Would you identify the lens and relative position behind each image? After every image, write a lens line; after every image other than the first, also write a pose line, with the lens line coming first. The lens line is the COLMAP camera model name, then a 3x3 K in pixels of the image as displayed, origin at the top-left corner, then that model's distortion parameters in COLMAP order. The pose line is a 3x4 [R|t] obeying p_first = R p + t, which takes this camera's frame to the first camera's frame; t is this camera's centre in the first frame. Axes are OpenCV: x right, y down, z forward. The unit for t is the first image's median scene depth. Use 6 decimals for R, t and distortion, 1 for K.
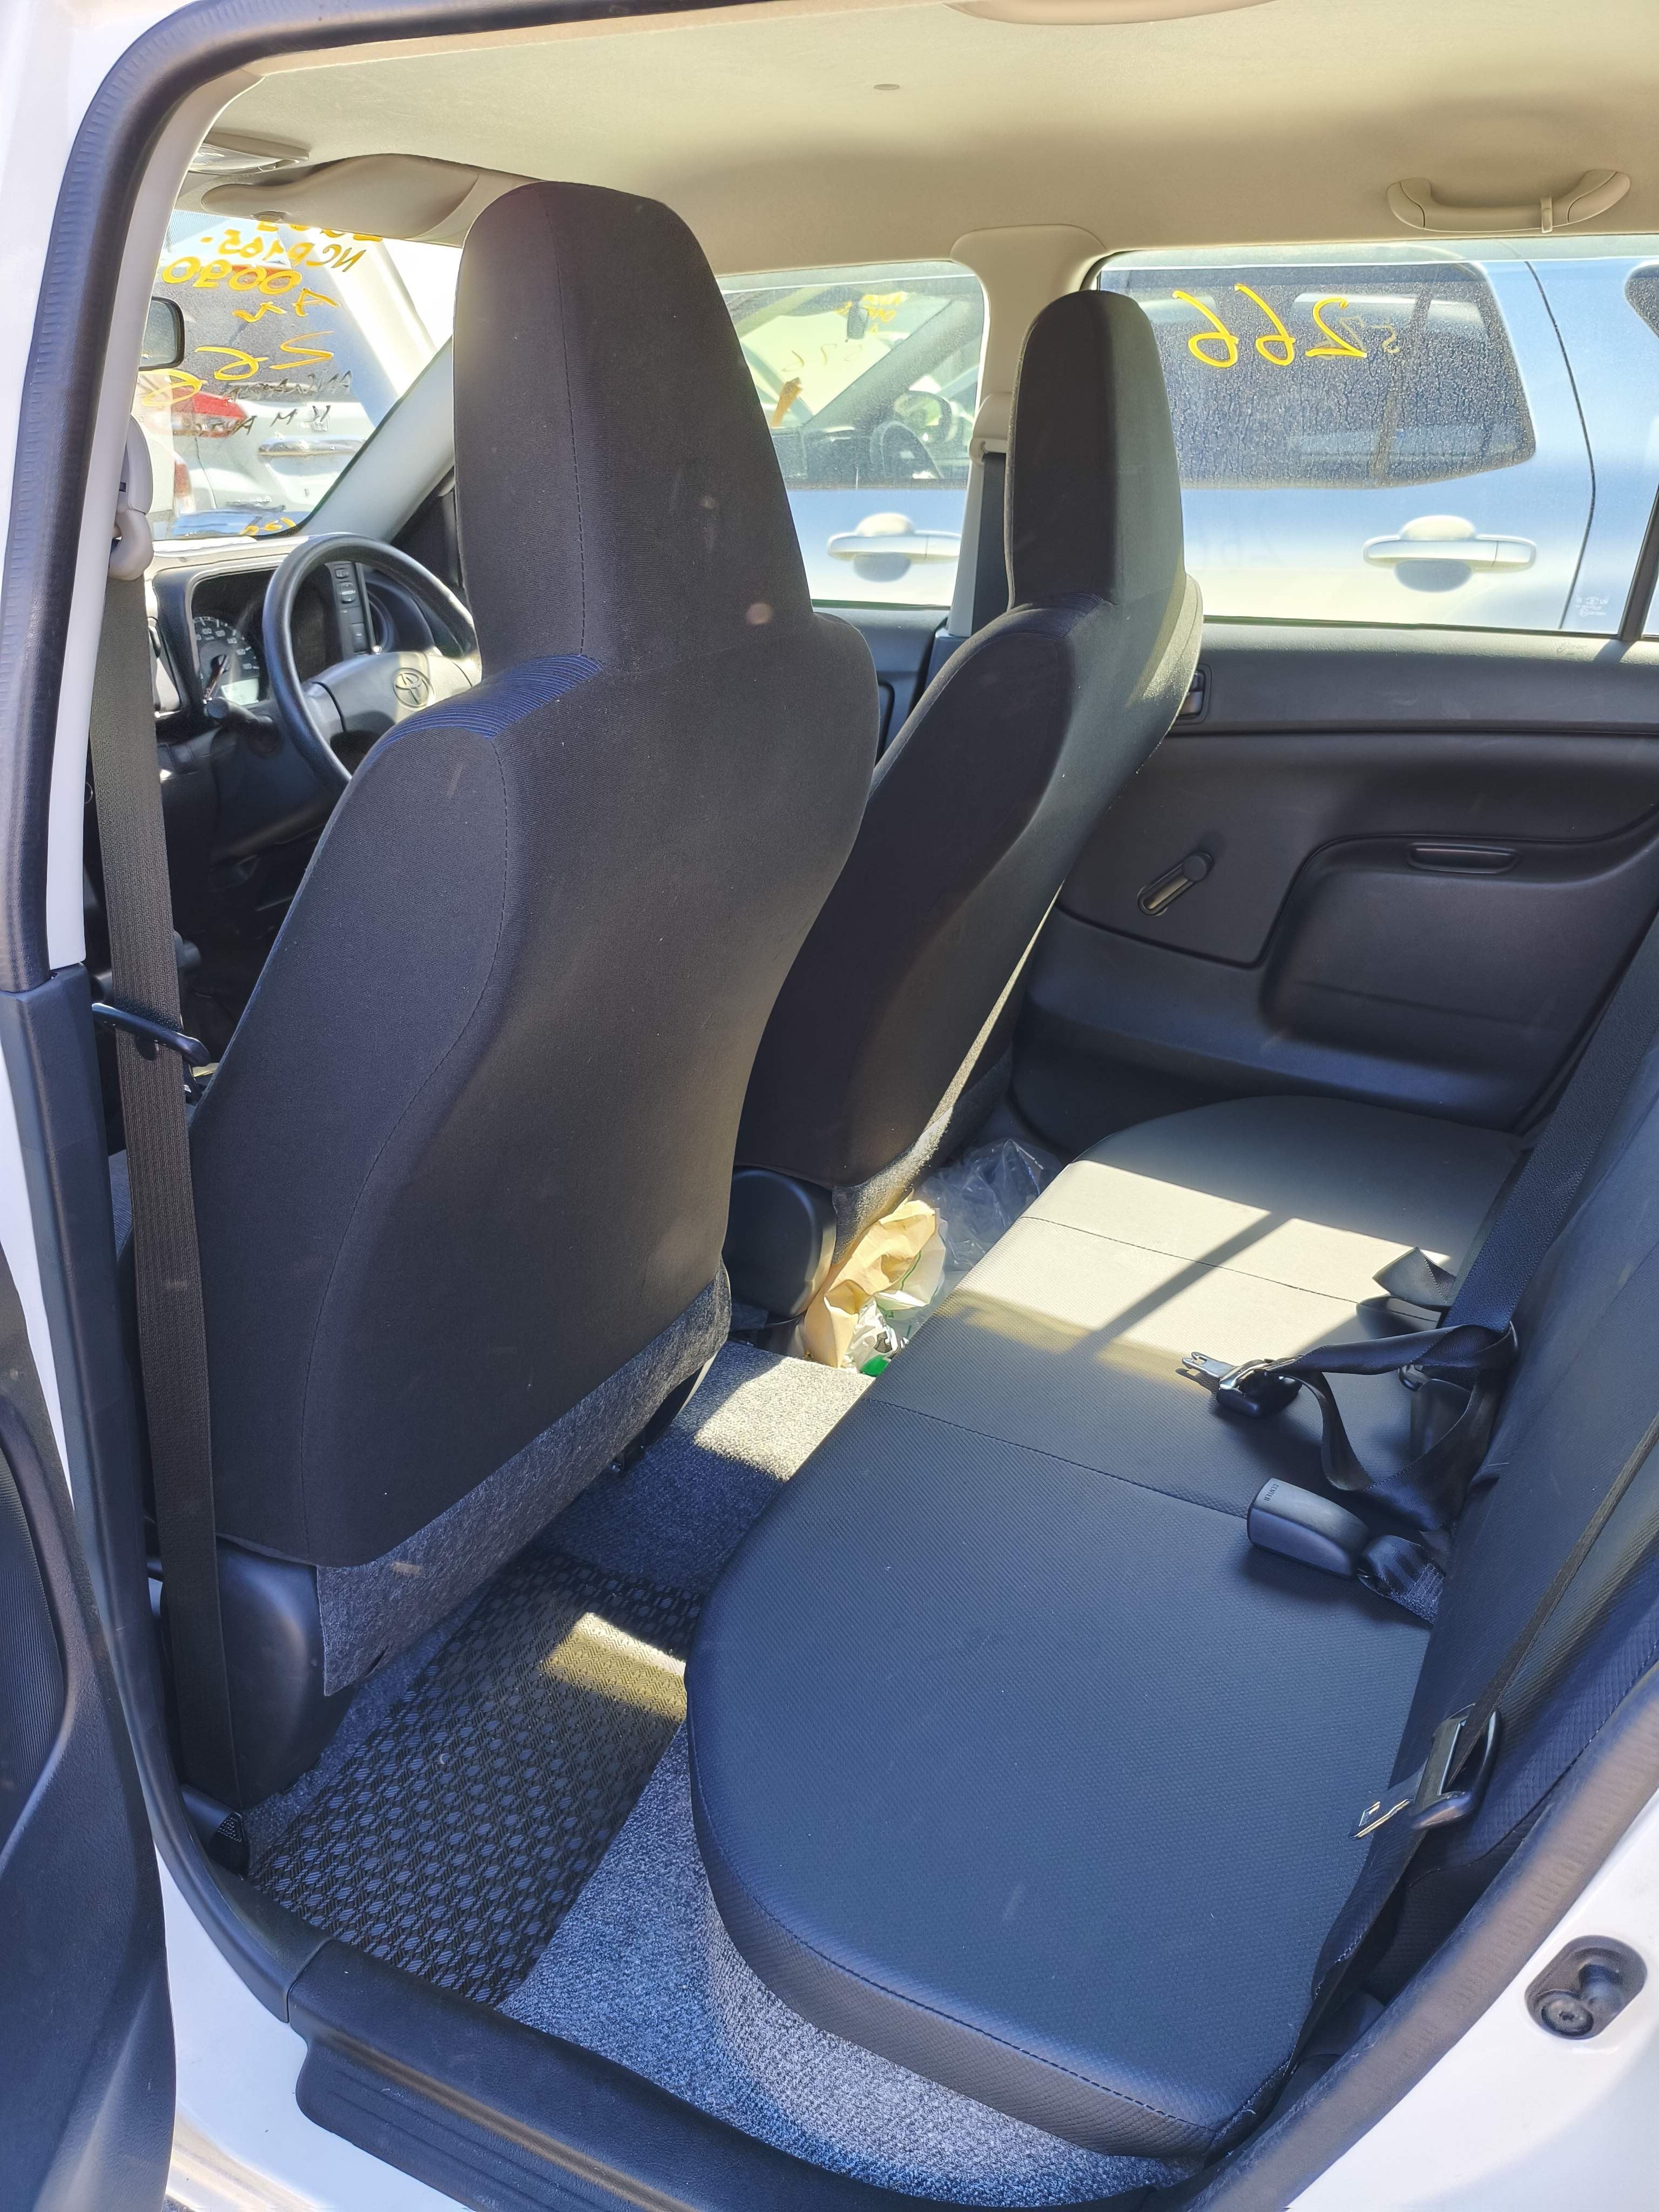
lens RADIAL K [[1718.9, 0, 829.0], [0, 1718.9, 1064.2], [0, 0, 1]] dist [0.108854, -0.273626]
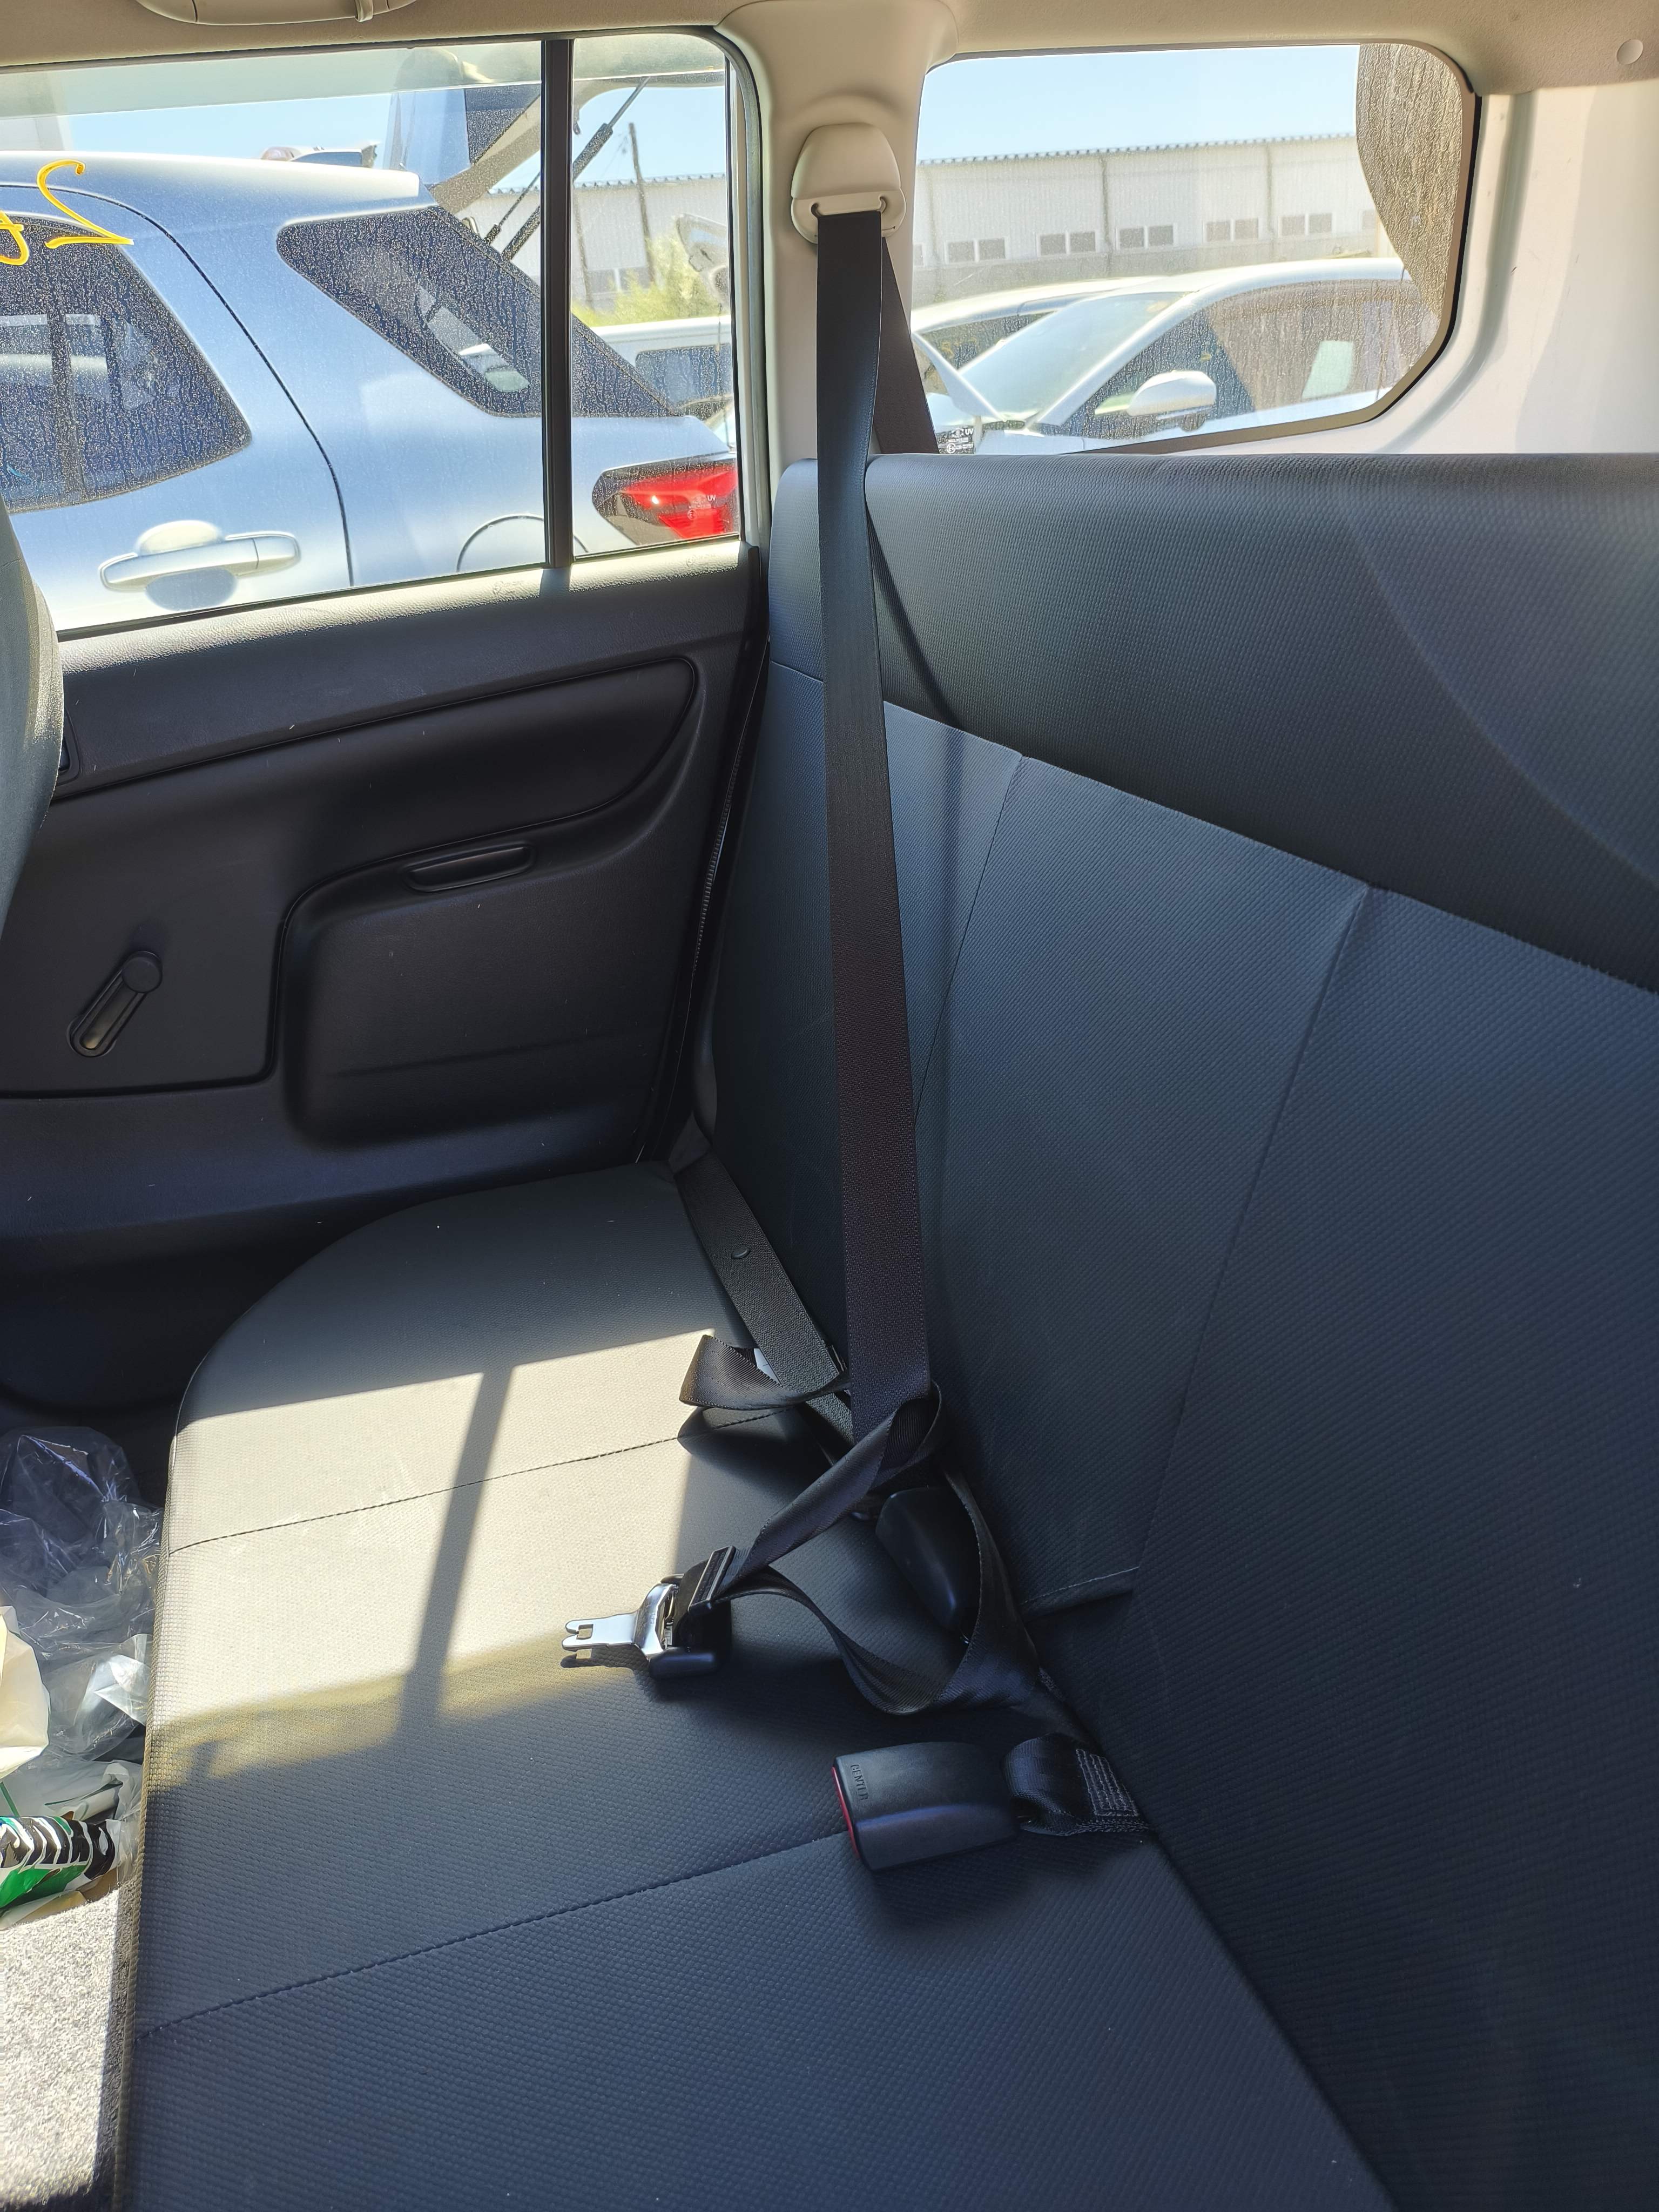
lens RADIAL K [[1718.9, 0, 829.0], [0, 1718.9, 1064.2], [0, 0, 1]] dist [0.108854, -0.273626]
pose [[0.716209, -0.320079, 0.620156, -0.047605], [0.348368, 0.933962, 0.079718, -0.040901], [-0.604718, 0.158948, 0.780417, 0.307457]]
